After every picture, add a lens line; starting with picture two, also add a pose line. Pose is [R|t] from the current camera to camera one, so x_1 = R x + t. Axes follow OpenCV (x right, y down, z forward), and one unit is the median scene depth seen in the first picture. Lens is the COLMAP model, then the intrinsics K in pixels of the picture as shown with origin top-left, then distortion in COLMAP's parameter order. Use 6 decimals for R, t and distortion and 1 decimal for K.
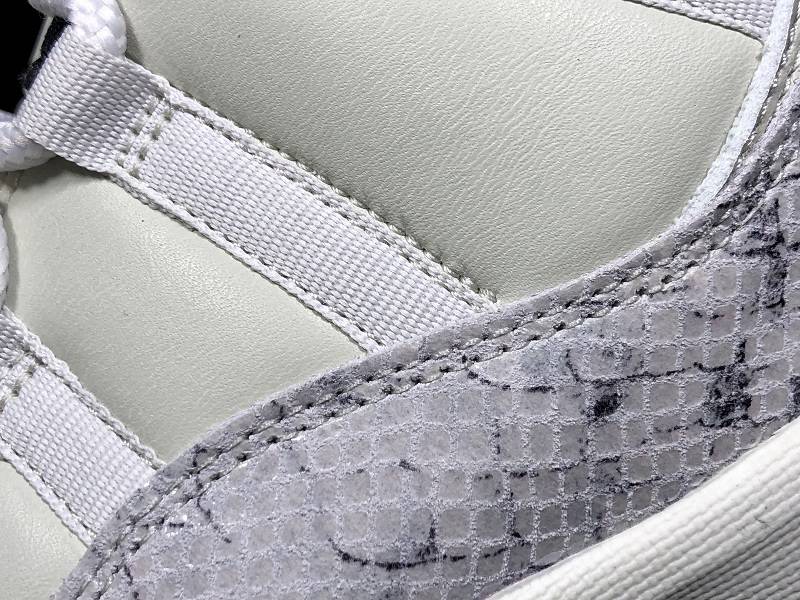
lens RADIAL K [[1287.2, 0, 400.3], [0, 1287.2, 301.4], [0, 0, 1]] dist [0.065024, 0.000000]
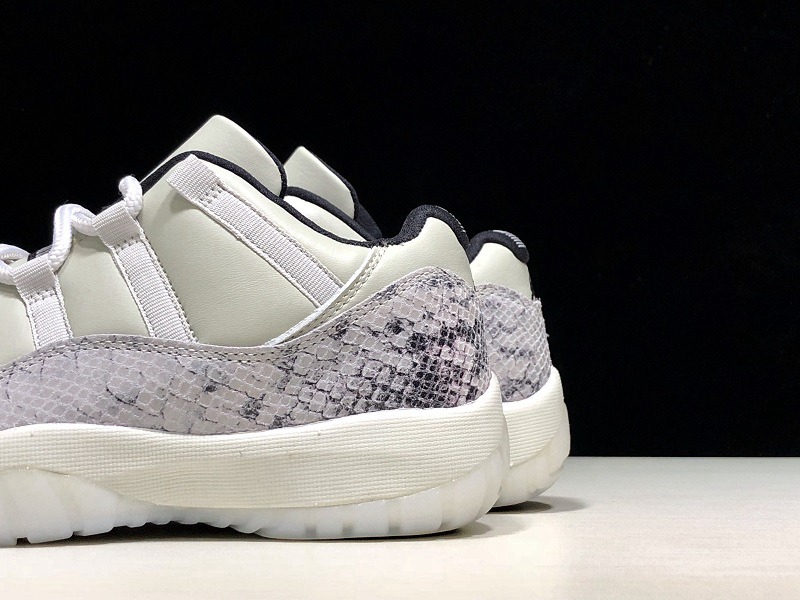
lens RADIAL K [[1287.2, 0, 400.7], [0, 1287.2, 298.8], [0, 0, 1]] dist [0.065024, 0.000000]
pose [[0.881870, 0.452739, -0.131655, 0.840492], [-0.470844, 0.860276, -0.195529, 0.275832], [0.024736, 0.234420, 0.971821, -1.912277]]
